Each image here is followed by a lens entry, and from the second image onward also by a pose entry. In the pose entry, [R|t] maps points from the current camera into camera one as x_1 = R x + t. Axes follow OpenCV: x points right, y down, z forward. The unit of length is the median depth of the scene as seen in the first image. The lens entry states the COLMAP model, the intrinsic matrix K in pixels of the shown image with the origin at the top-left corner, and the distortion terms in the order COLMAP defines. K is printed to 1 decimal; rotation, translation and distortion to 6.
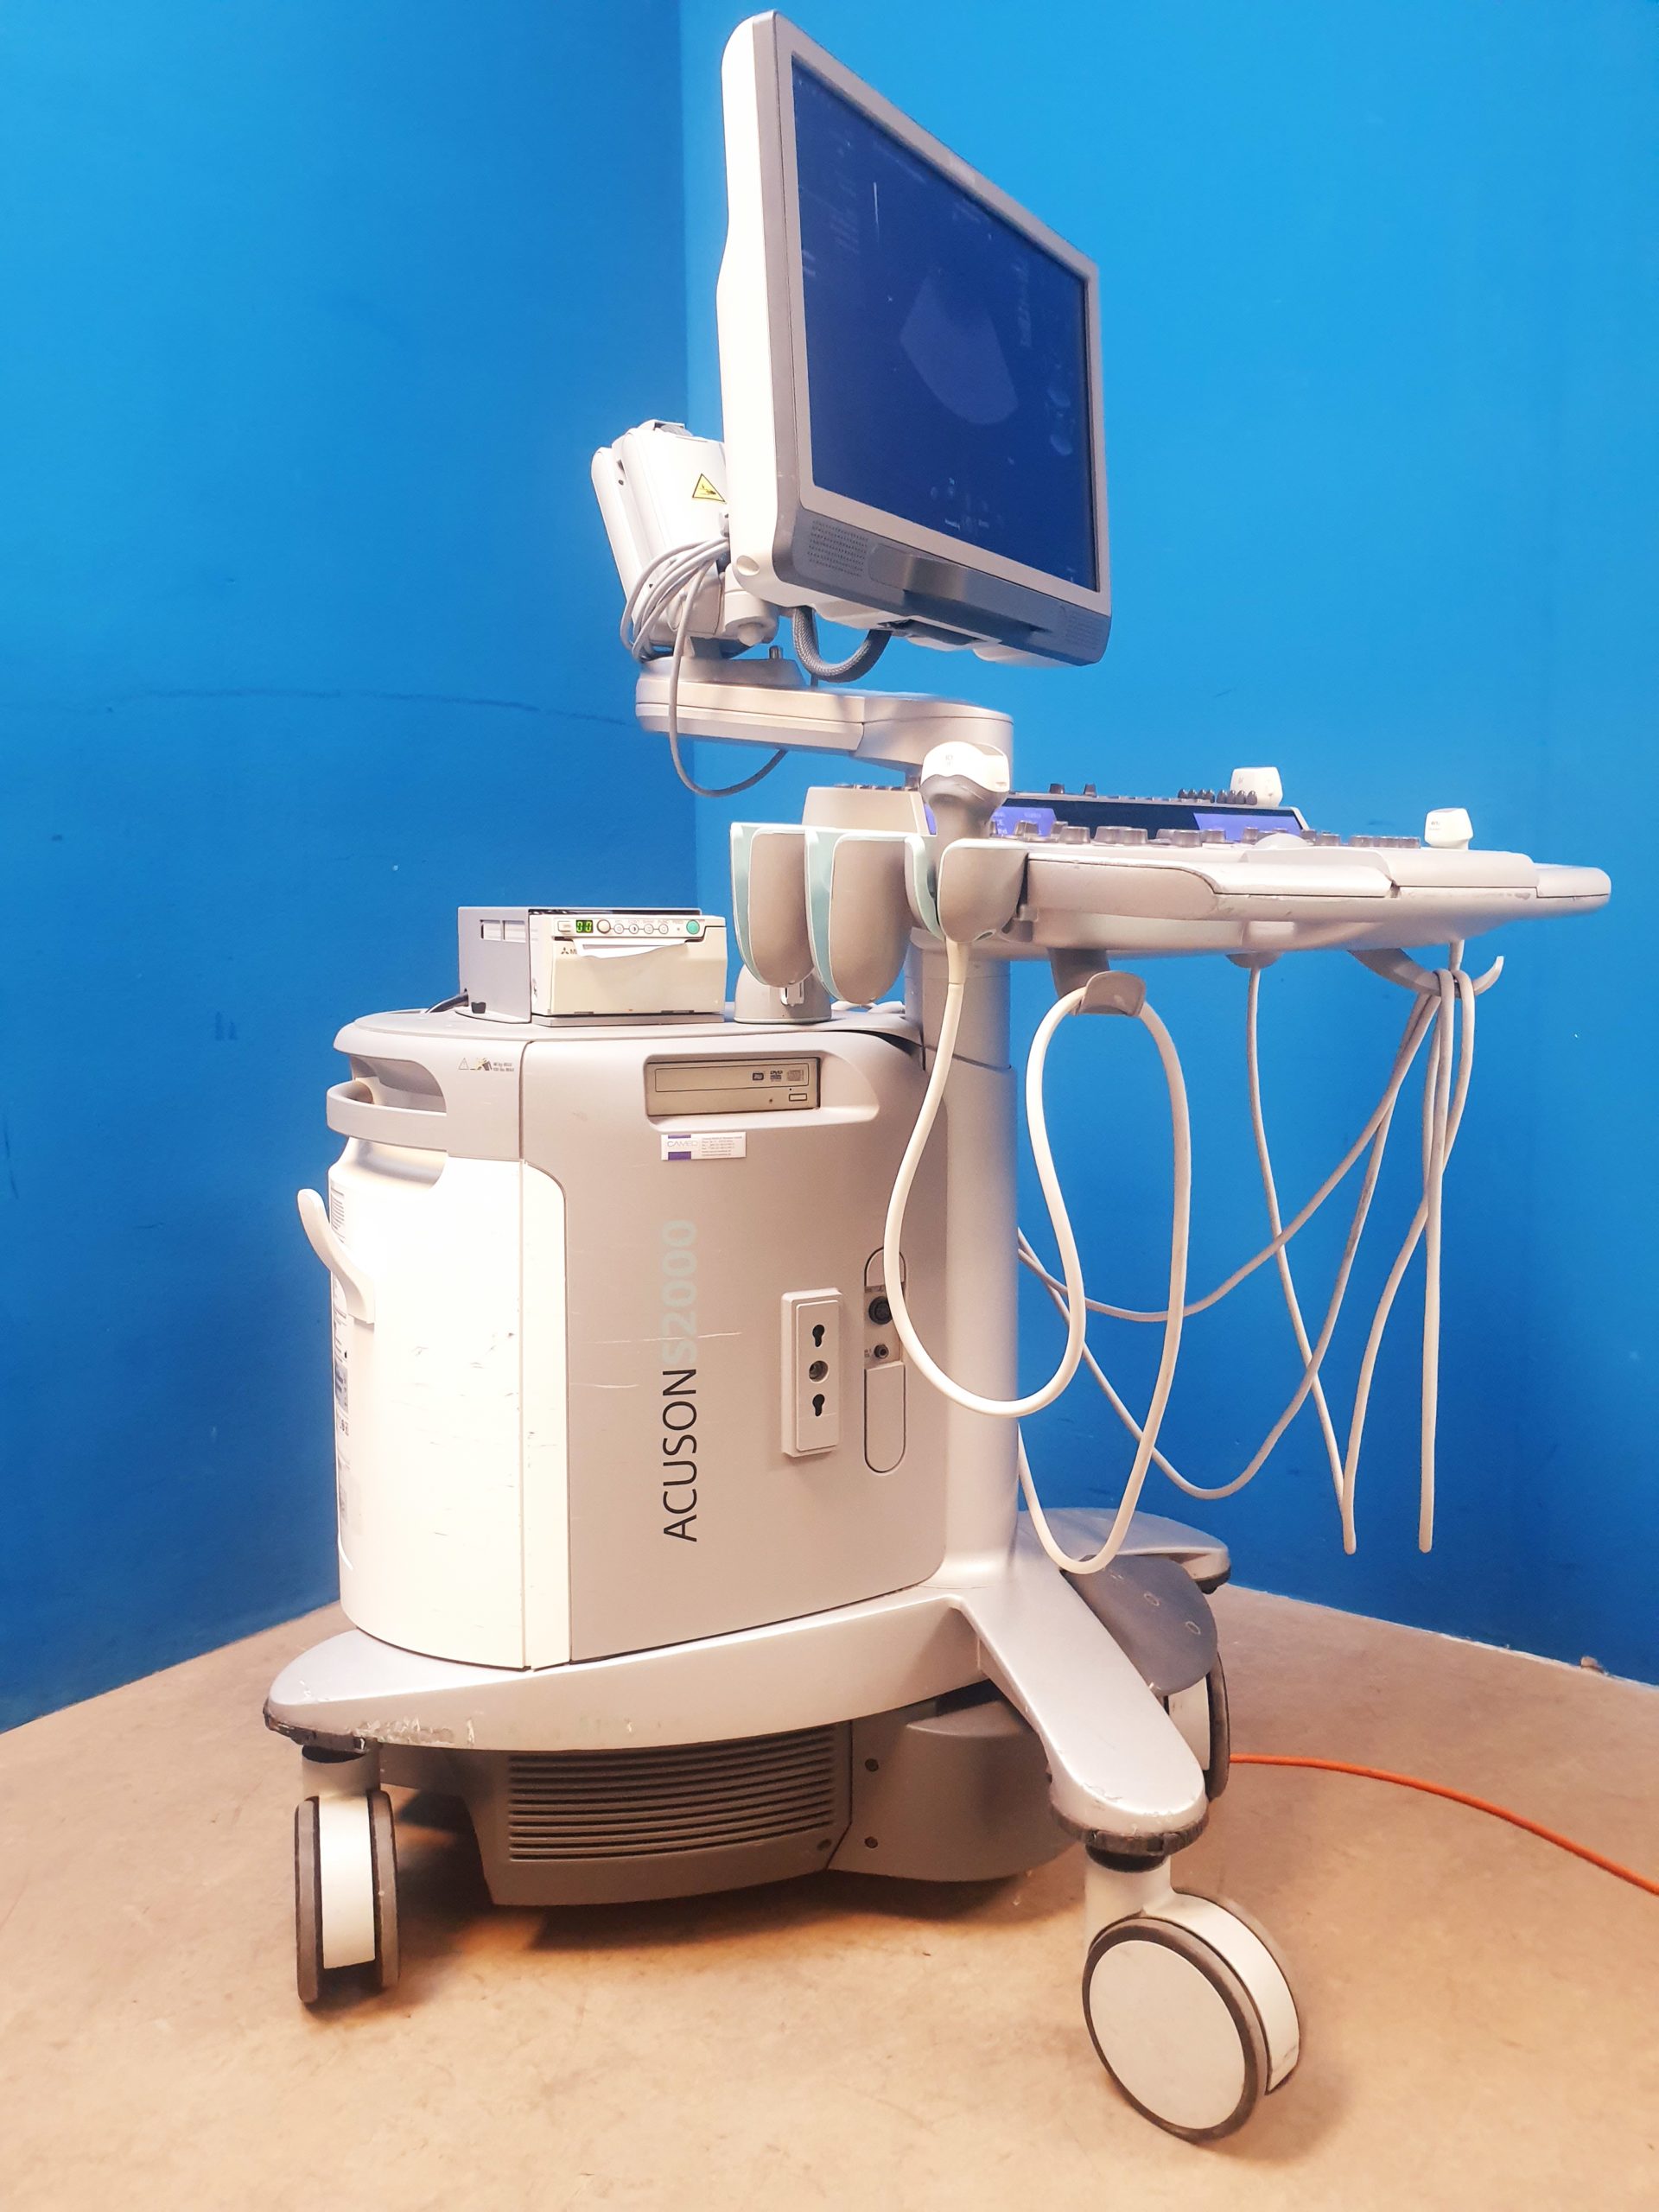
lens RADIAL K [[1675.5, 0, 832.7], [0, 1675.5, 1131.6], [0, 0, 1]] dist [-0.031556, 0.064181]
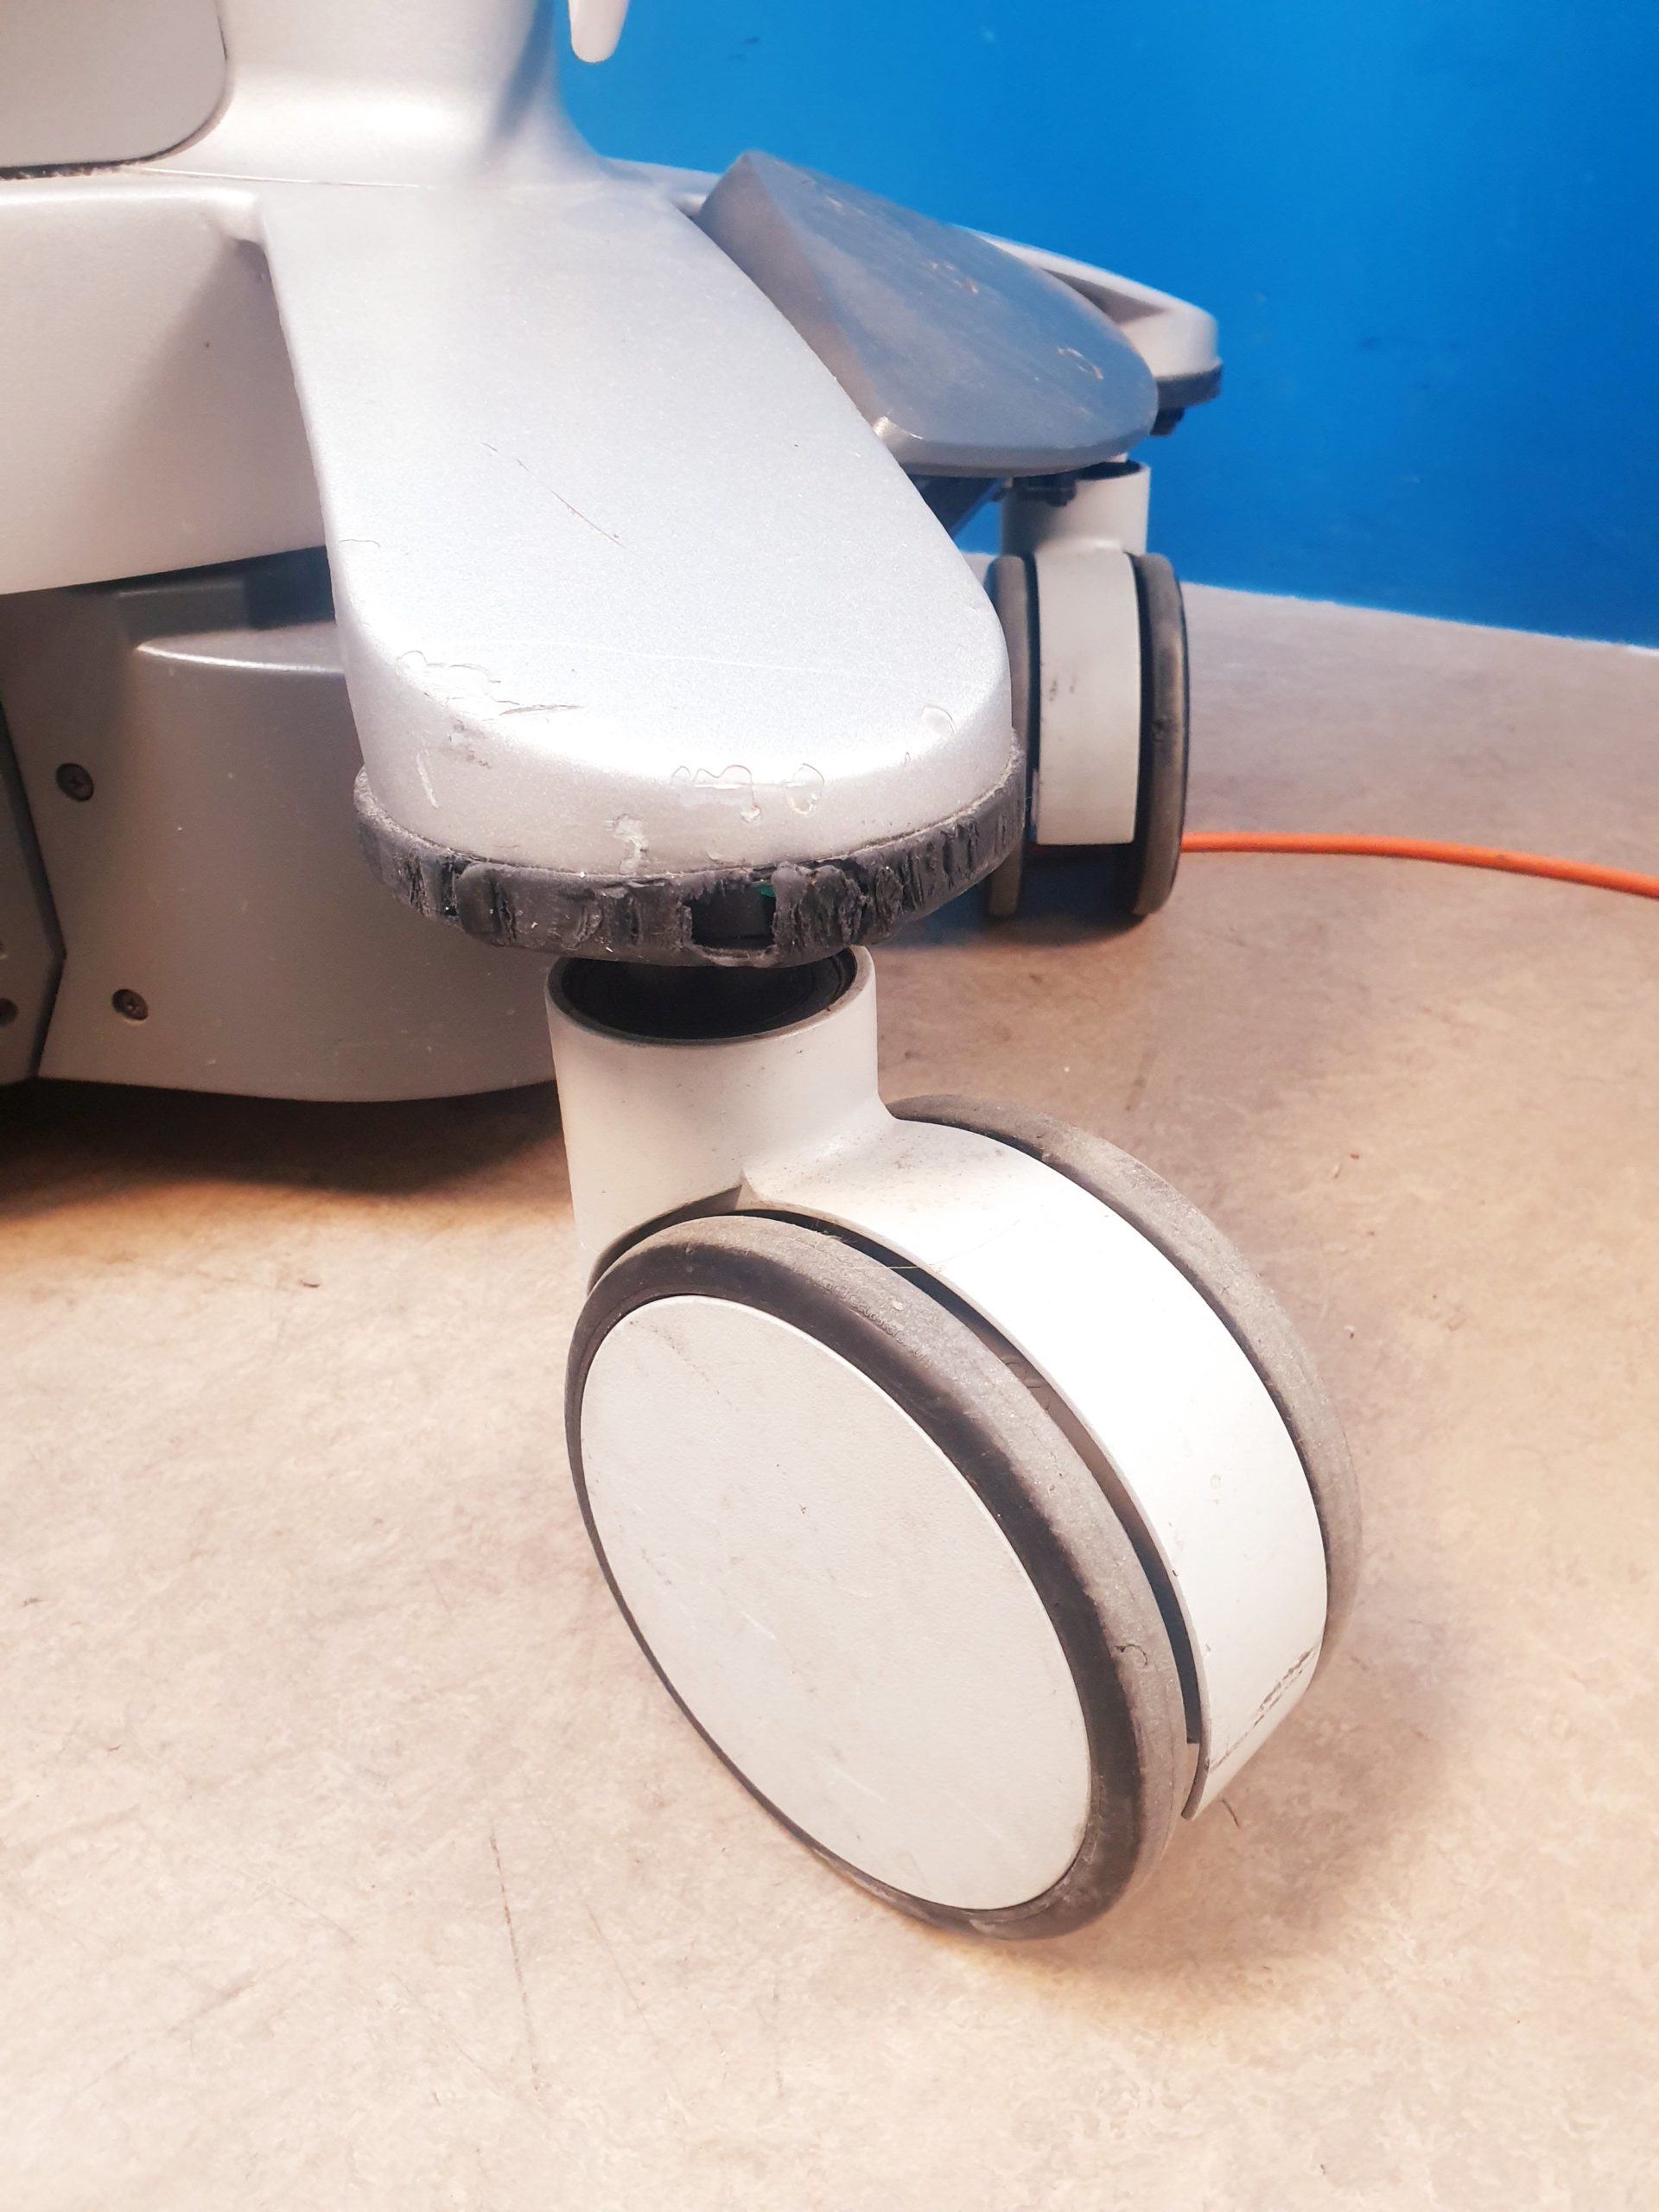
lens RADIAL K [[1719.5, 0, 829.5], [0, 1719.5, 1106.0], [0, 0, 1]] dist [0.004020, -0.007549]
pose [[0.999649, -0.023807, -0.011644, 0.183514], [0.026486, 0.912608, 0.407976, 0.318689], [0.000914, -0.408141, 0.912918, 0.698769]]
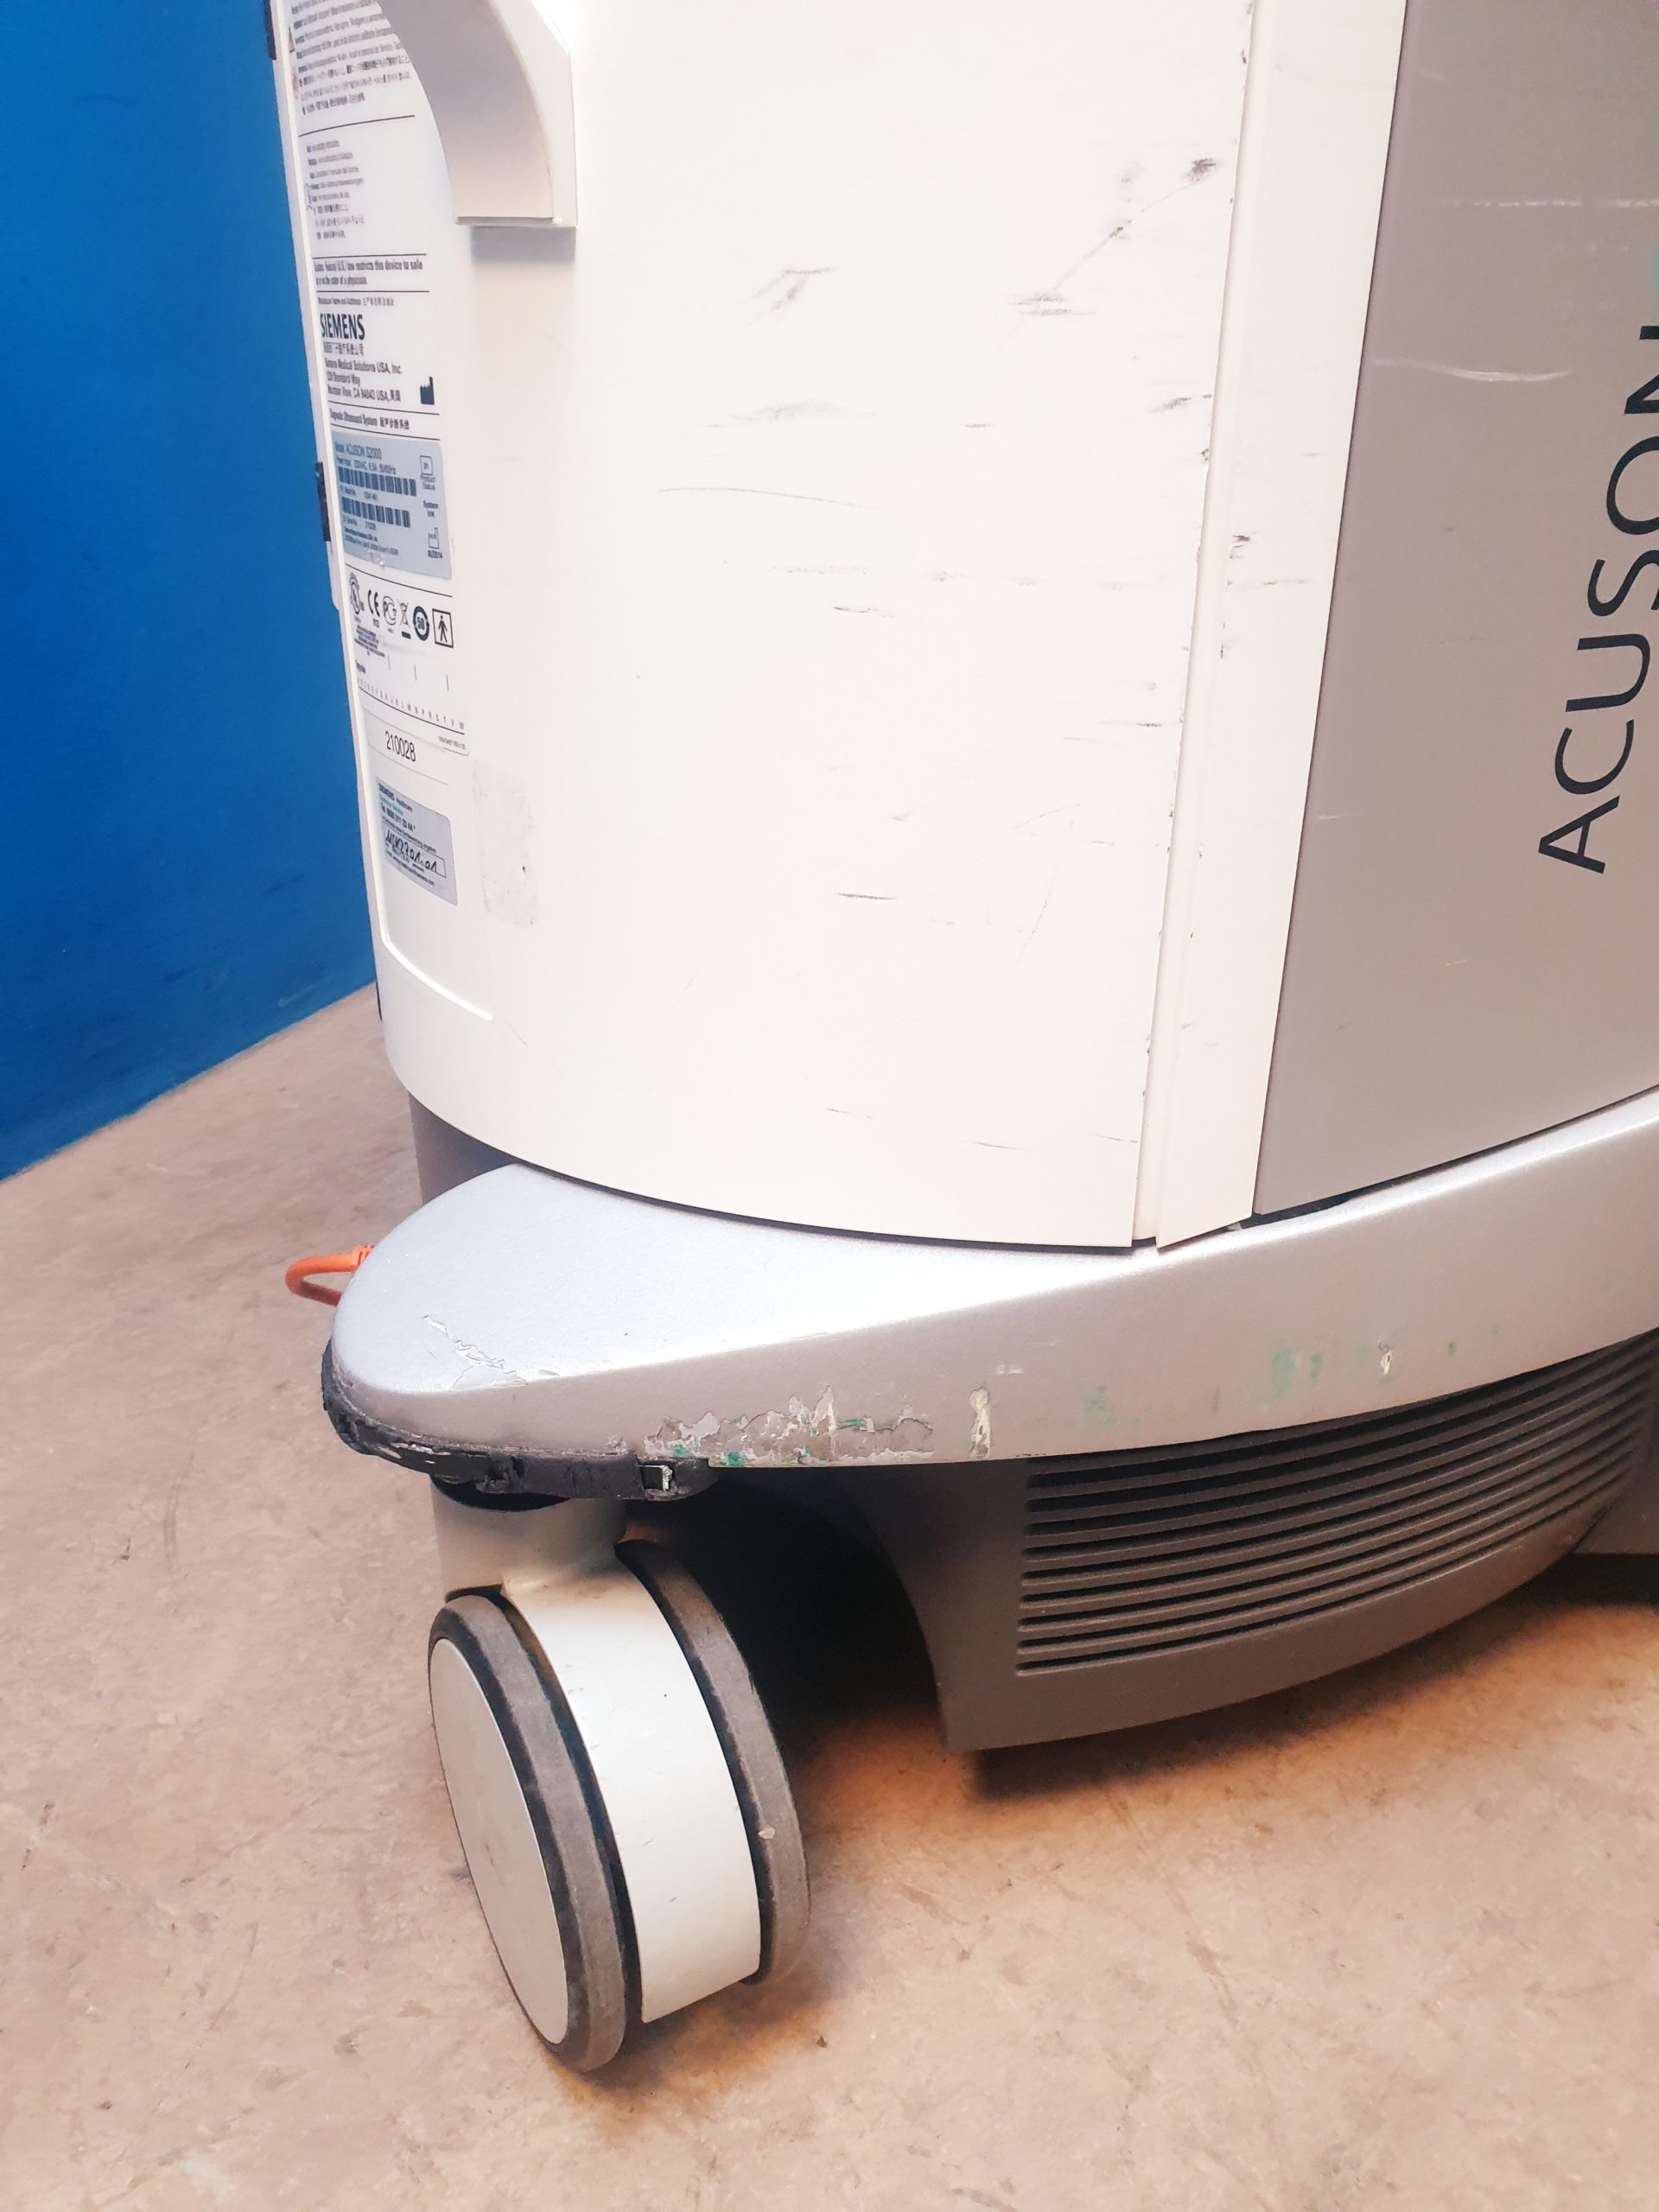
lens RADIAL K [[1644.4, 0, 829.5], [0, 1644.4, 1106.0], [0, 0, 1]] dist [-0.013064, -0.006694]
pose [[0.977400, -0.074931, 0.197671, -0.313510], [0.007716, 0.947094, 0.320864, 0.177684], [-0.211256, -0.312087, 0.926268, 0.691256]]
